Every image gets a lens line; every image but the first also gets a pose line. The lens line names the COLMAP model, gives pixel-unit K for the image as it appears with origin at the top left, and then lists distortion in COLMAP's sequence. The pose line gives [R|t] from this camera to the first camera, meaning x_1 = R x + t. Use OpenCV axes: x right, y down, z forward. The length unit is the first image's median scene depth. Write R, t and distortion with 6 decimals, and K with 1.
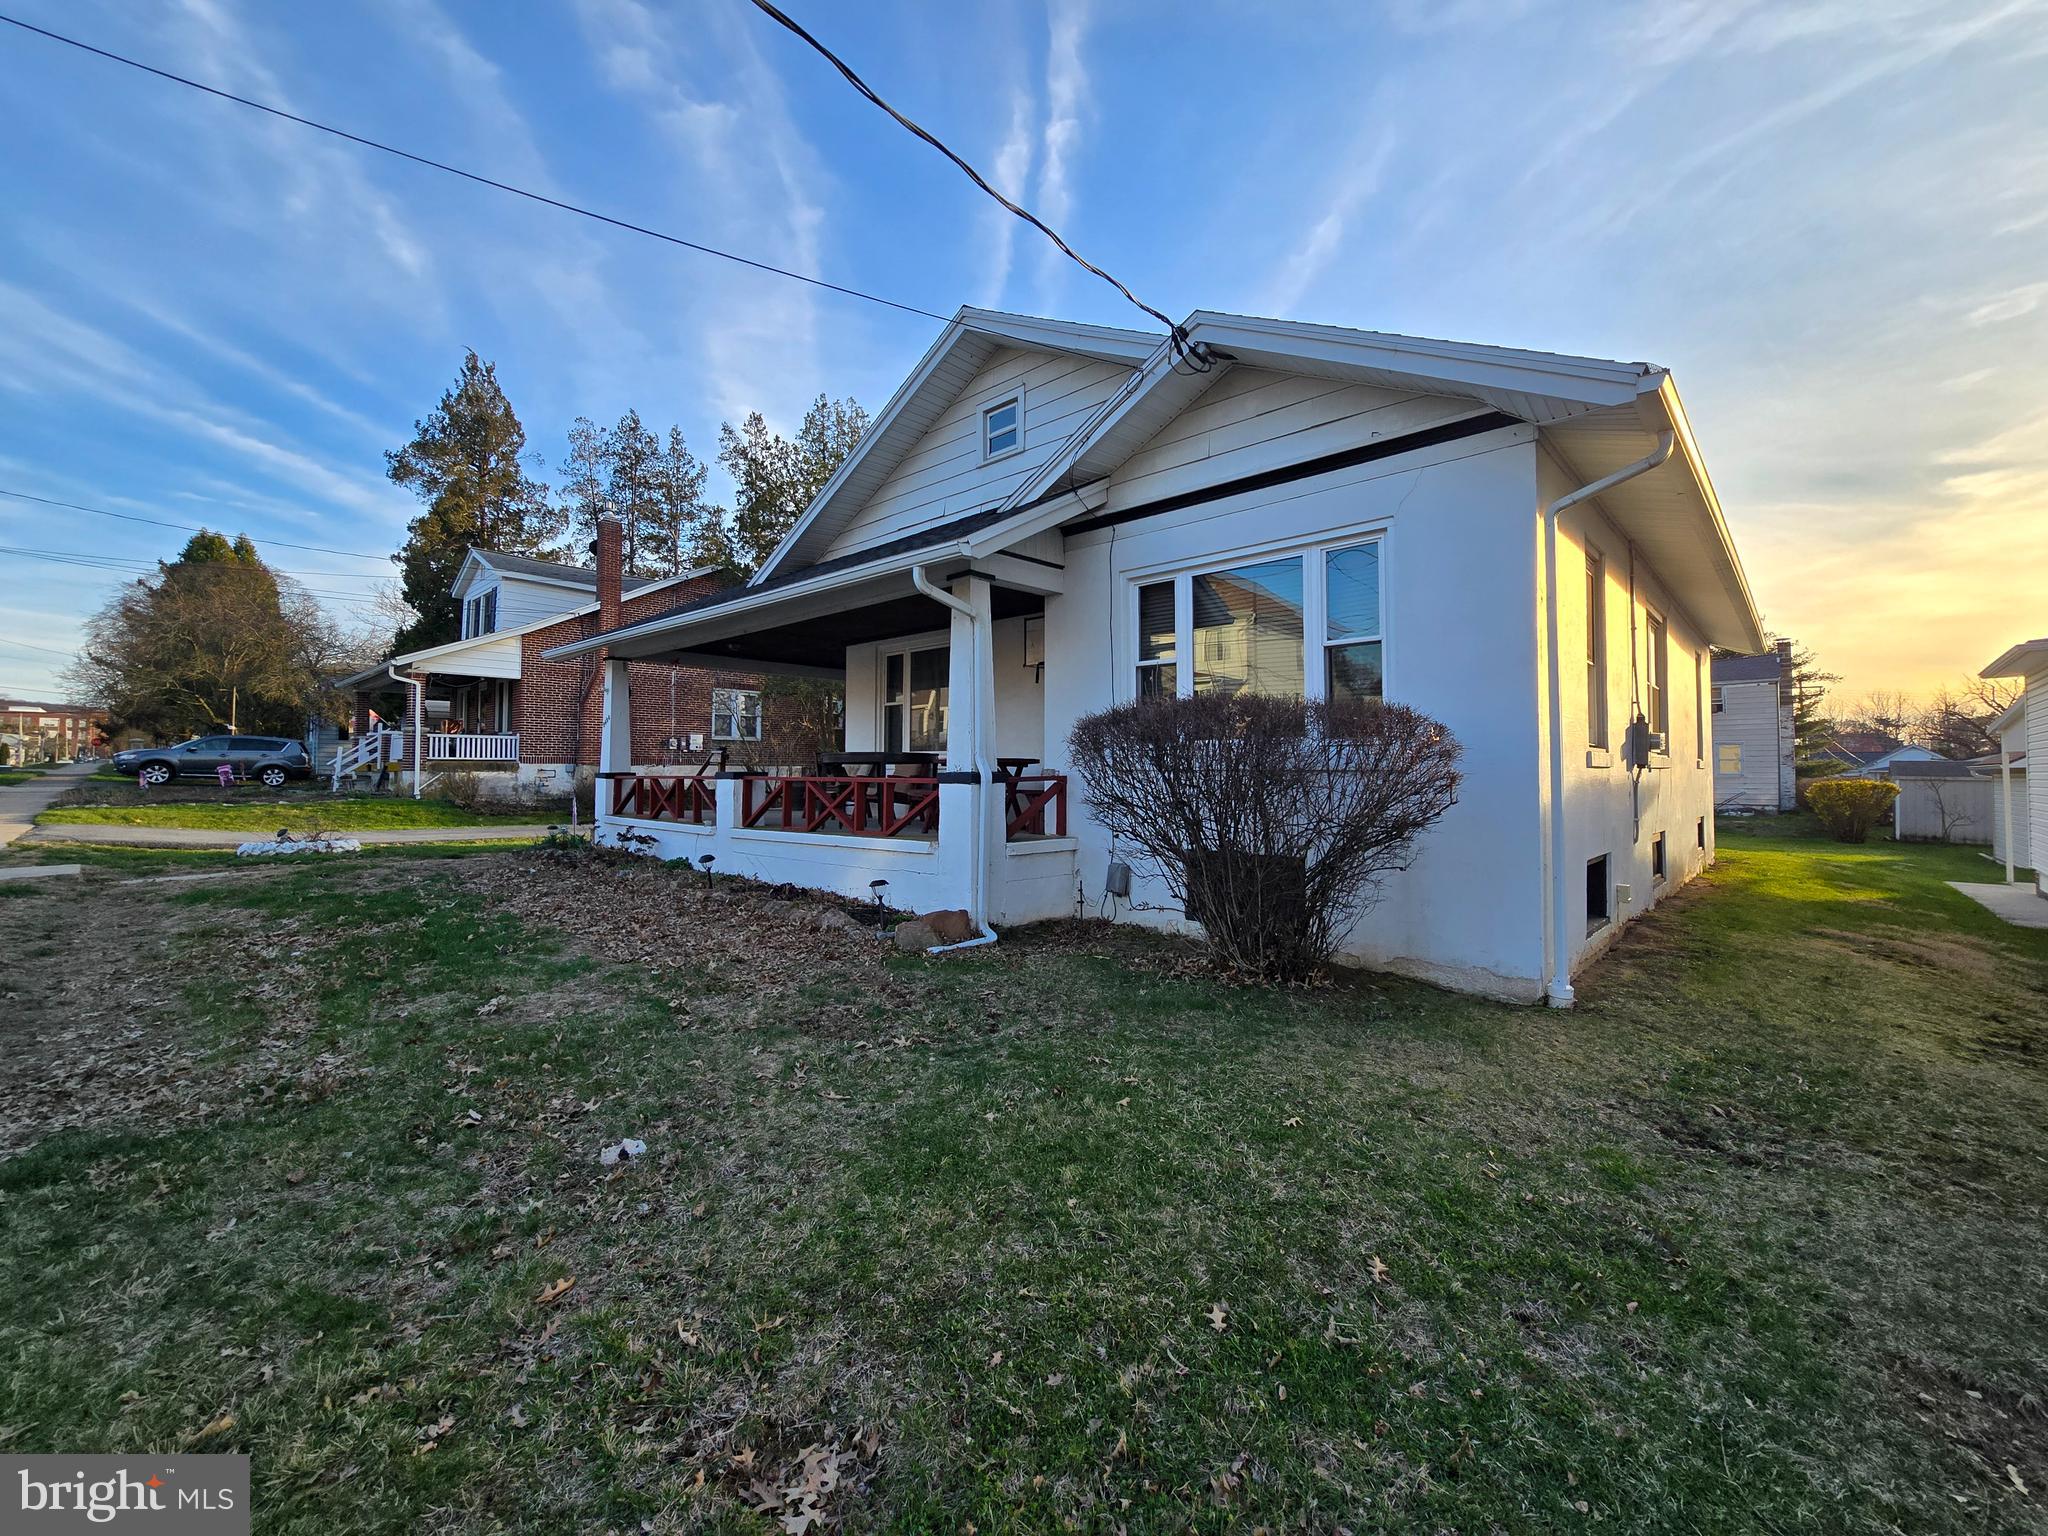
lens RADIAL K [[842.9, 0, 1022.5], [0, 842.9, 763.2], [0, 0, 1]] dist [-0.005695, 0.005389]
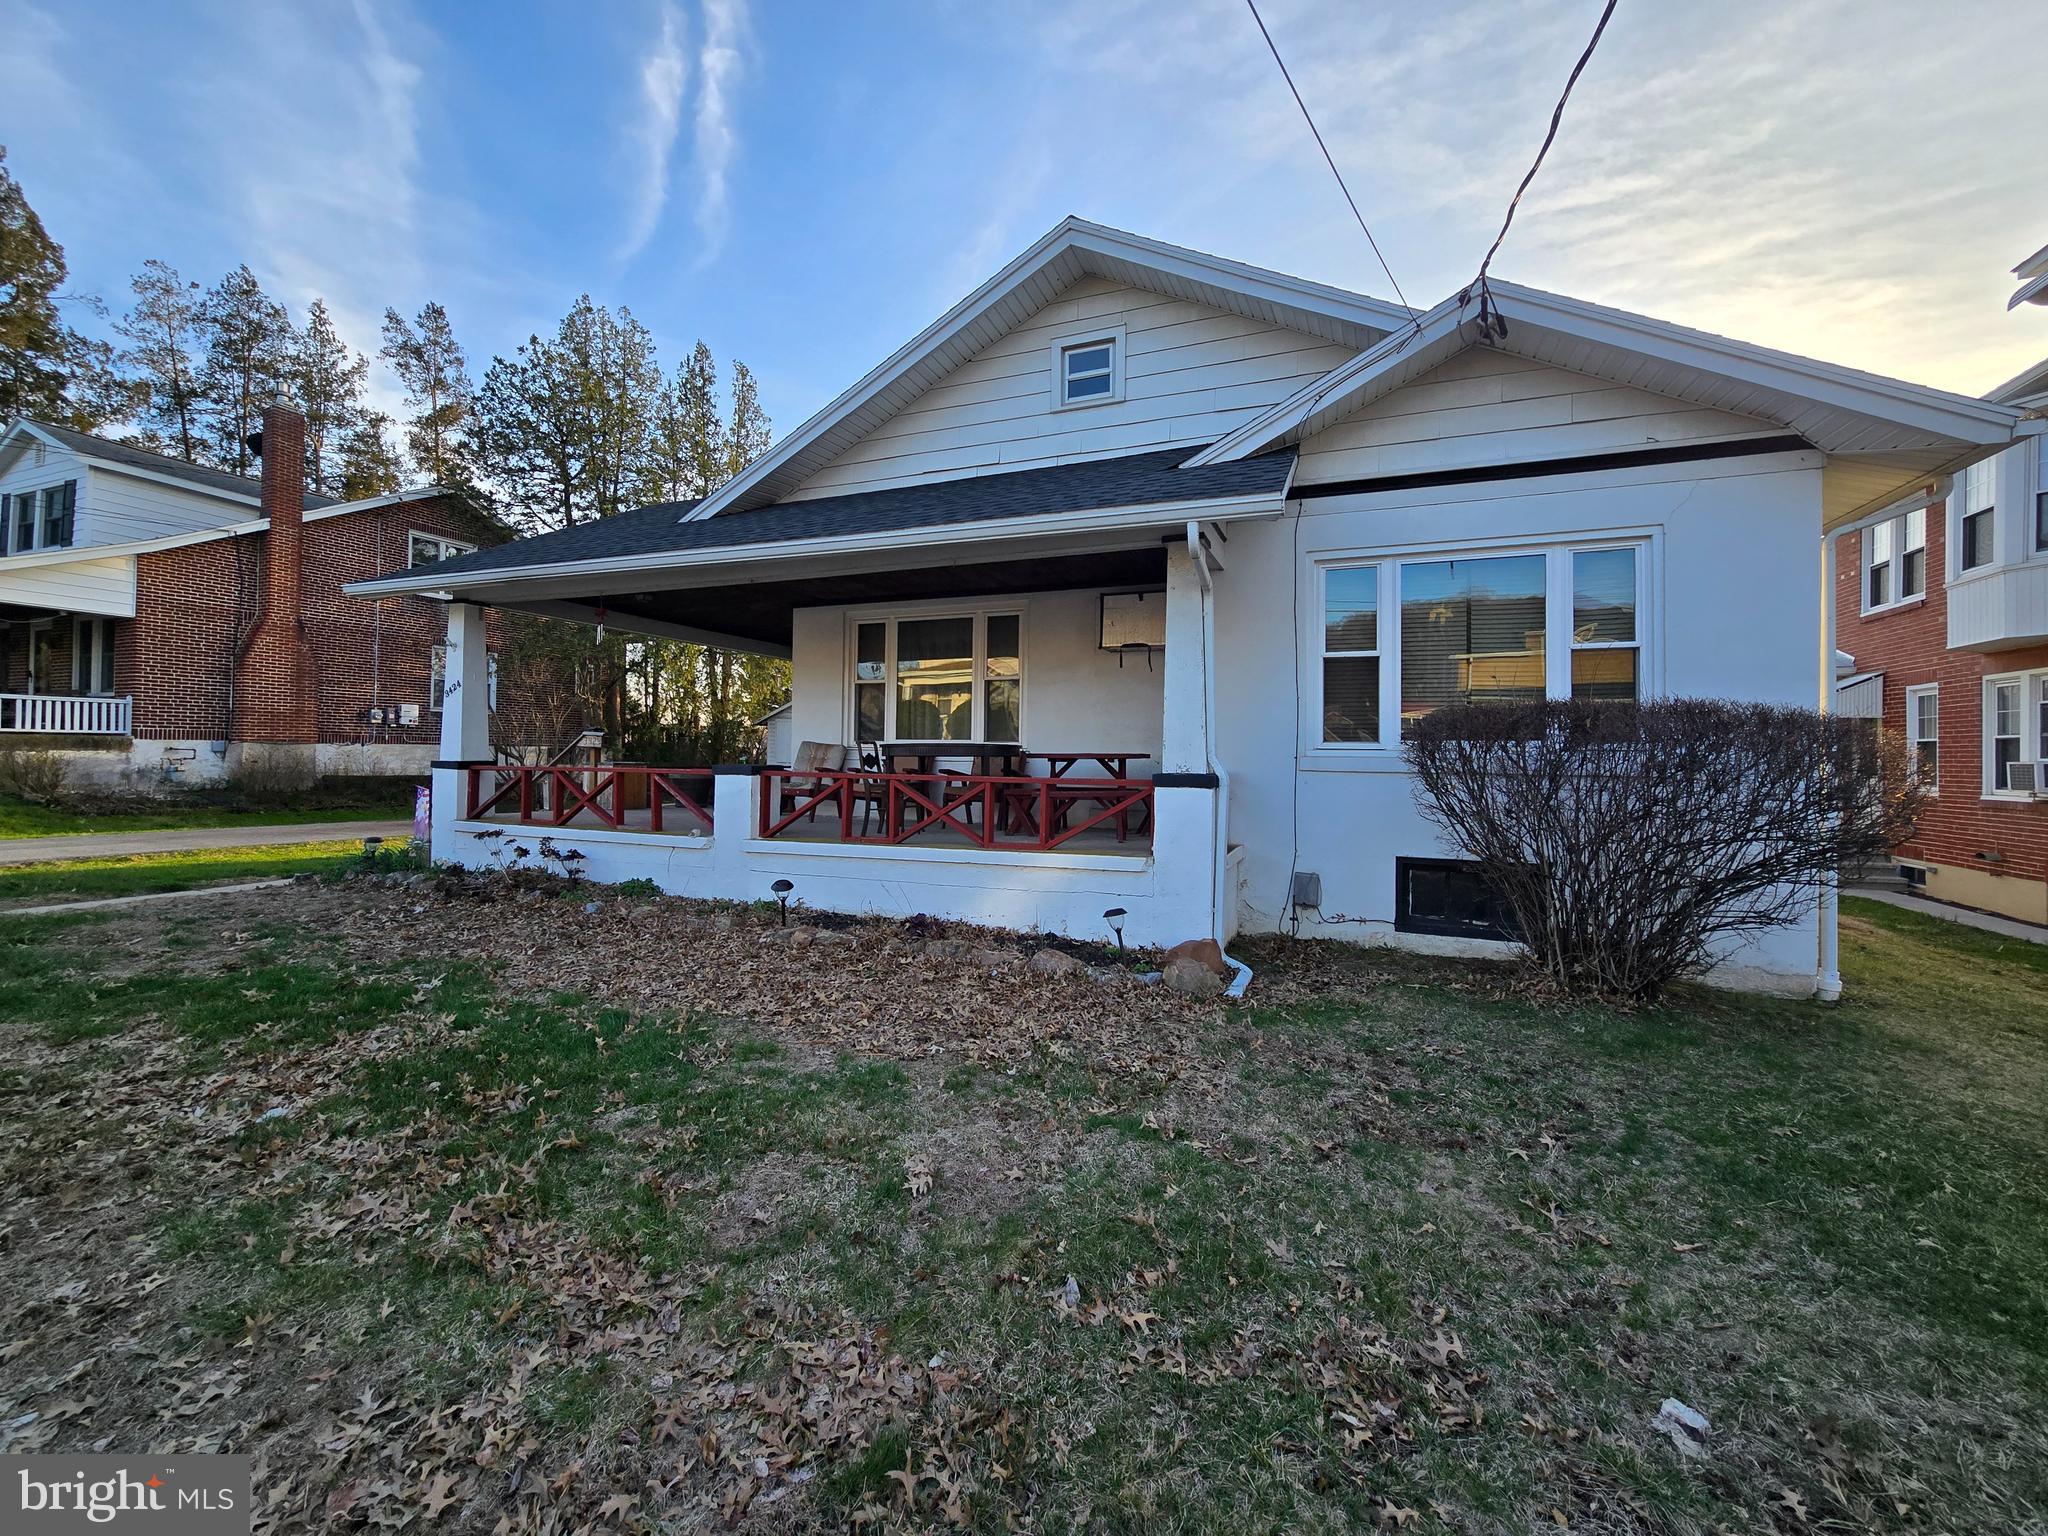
lens RADIAL K [[842.9, 0, 987.1], [0, 842.9, 771.1], [0, 0, 1]] dist [-0.005695, 0.005389]
pose [[0.936782, 0.002731, 0.349904, -0.172361], [-0.014459, 0.999418, 0.030910, -0.005118], [-0.349616, -0.034015, 0.936275, 0.086702]]
